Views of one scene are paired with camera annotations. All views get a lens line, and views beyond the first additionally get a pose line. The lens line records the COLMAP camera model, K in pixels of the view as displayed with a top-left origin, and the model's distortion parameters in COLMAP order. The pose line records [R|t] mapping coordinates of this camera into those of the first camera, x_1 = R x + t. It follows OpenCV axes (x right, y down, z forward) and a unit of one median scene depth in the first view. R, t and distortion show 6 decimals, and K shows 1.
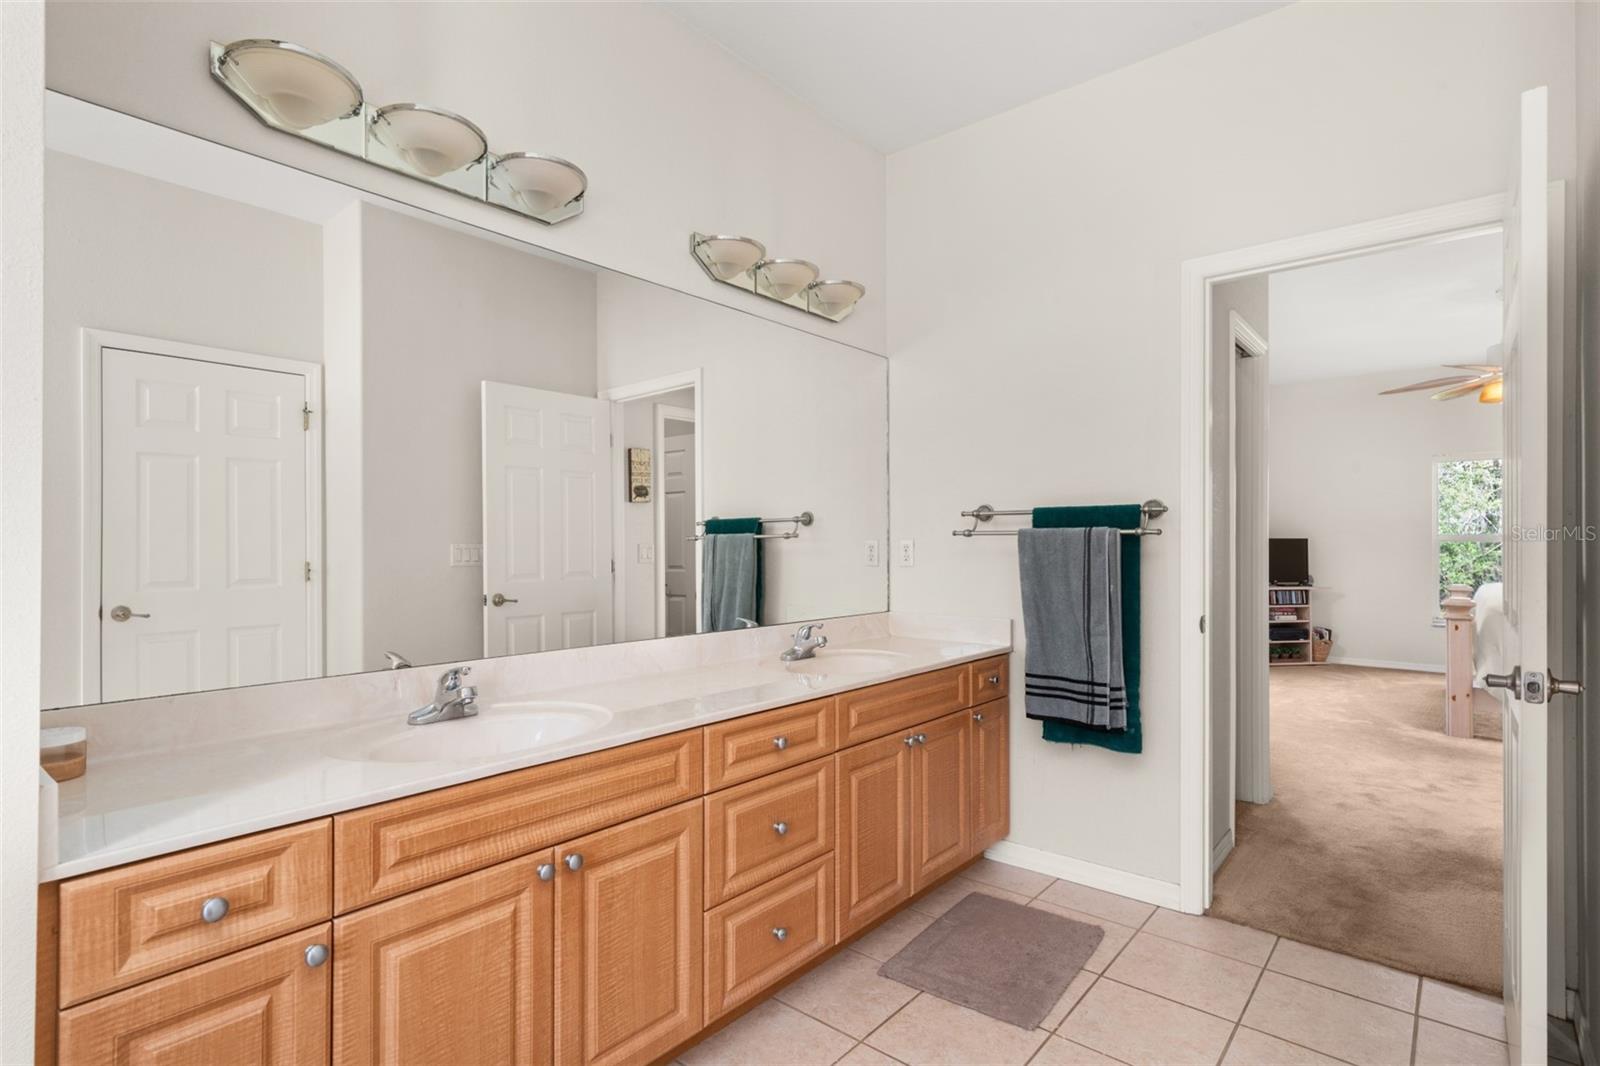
lens RADIAL K [[790.6, 0, 773.5], [0, 790.6, 539.5], [0, 0, 1]] dist [0.000063, -0.000601]
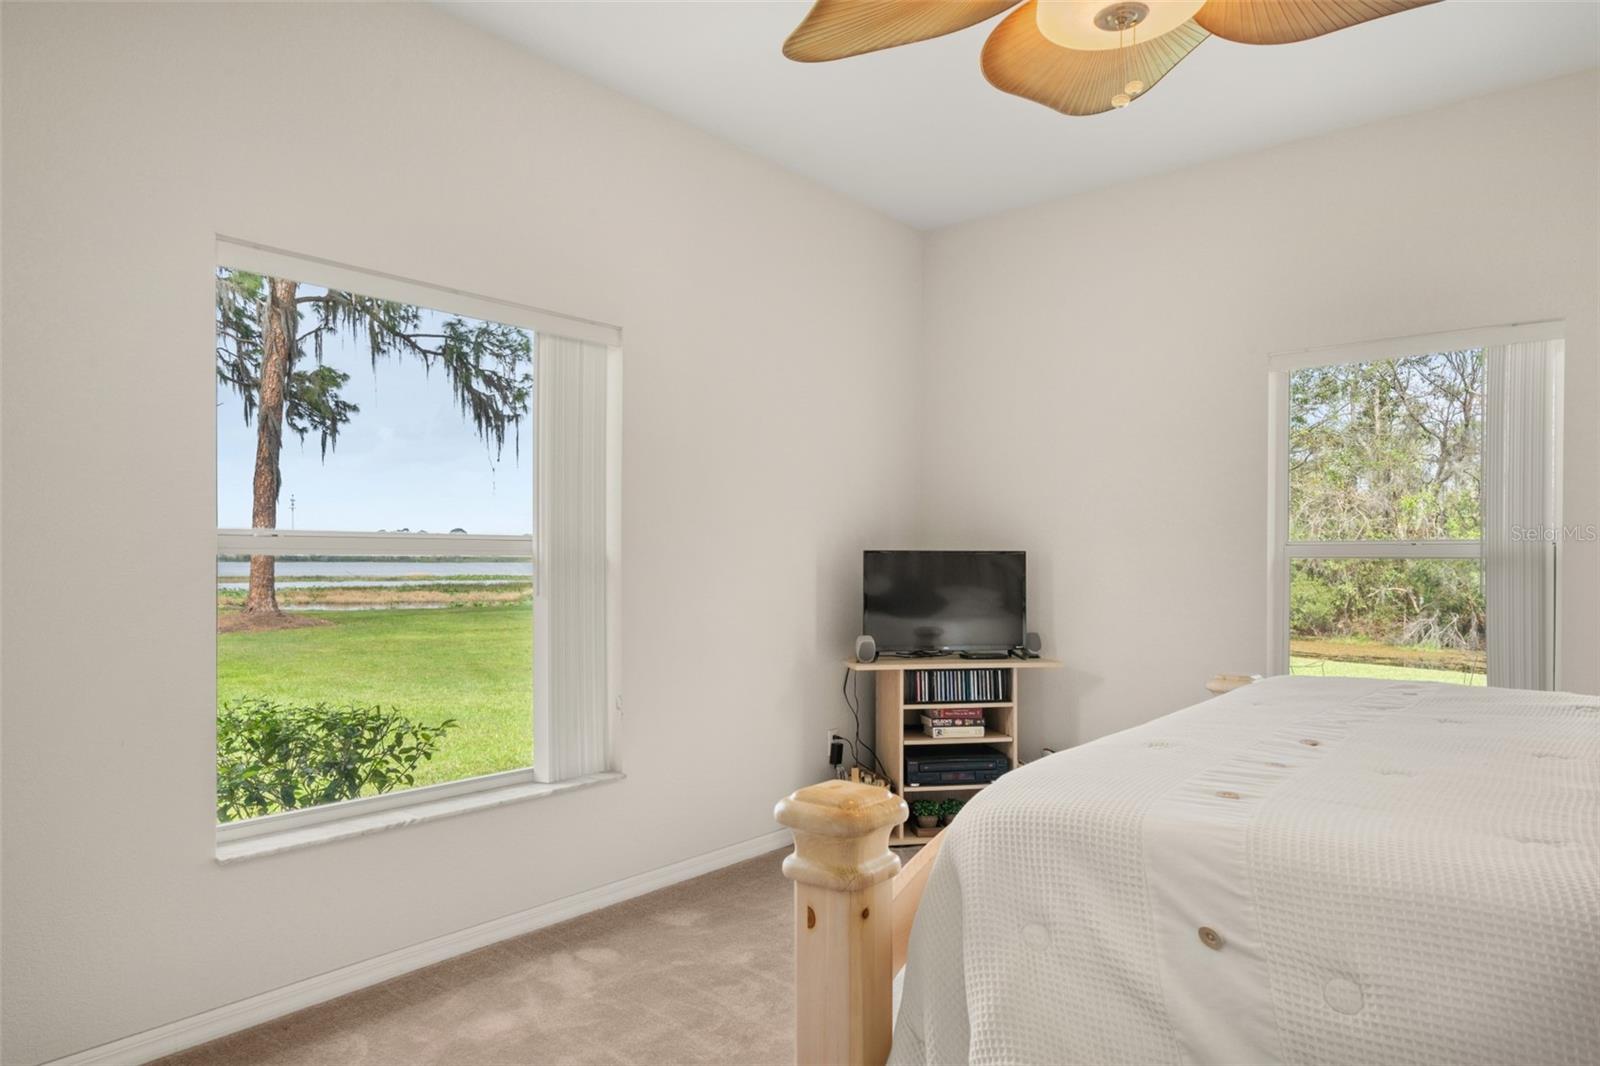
lens RADIAL K [[1015.0, 0, 776.2], [0, 1015.0, 556.8], [0, 0, 1]] dist [0.003011, 0.000420]
pose [[0.999872, 0.002708, 0.015790, 0.537759], [-0.002720, 0.999996, 0.000748, 0.002097], [-0.015788, -0.000791, 0.999875, 0.441574]]
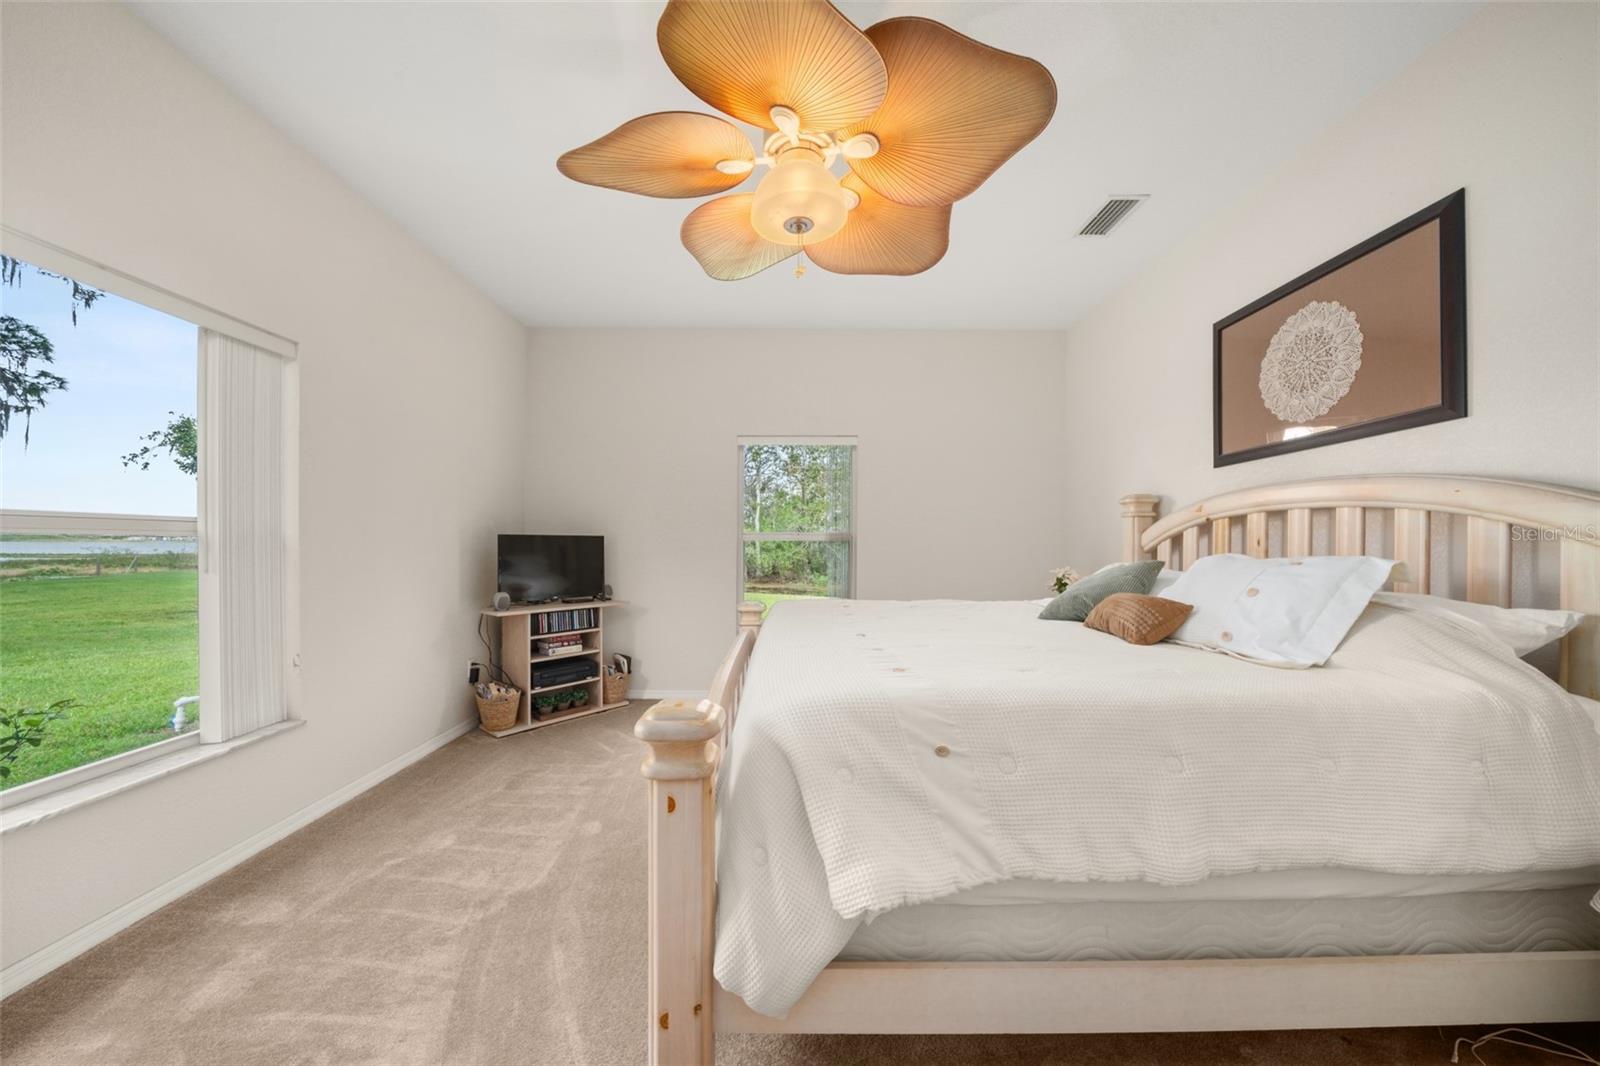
lens RADIAL K [[554.8, 0, 793.8], [0, 554.8, 546.1], [0, 0, 1]] dist [-0.005197, -0.000049]
pose [[0.749888, 0.000106, 0.661565, 0.476851], [-0.007857, 0.999931, 0.008745, 0.002550], [-0.661519, -0.011756, 0.749837, 0.506693]]
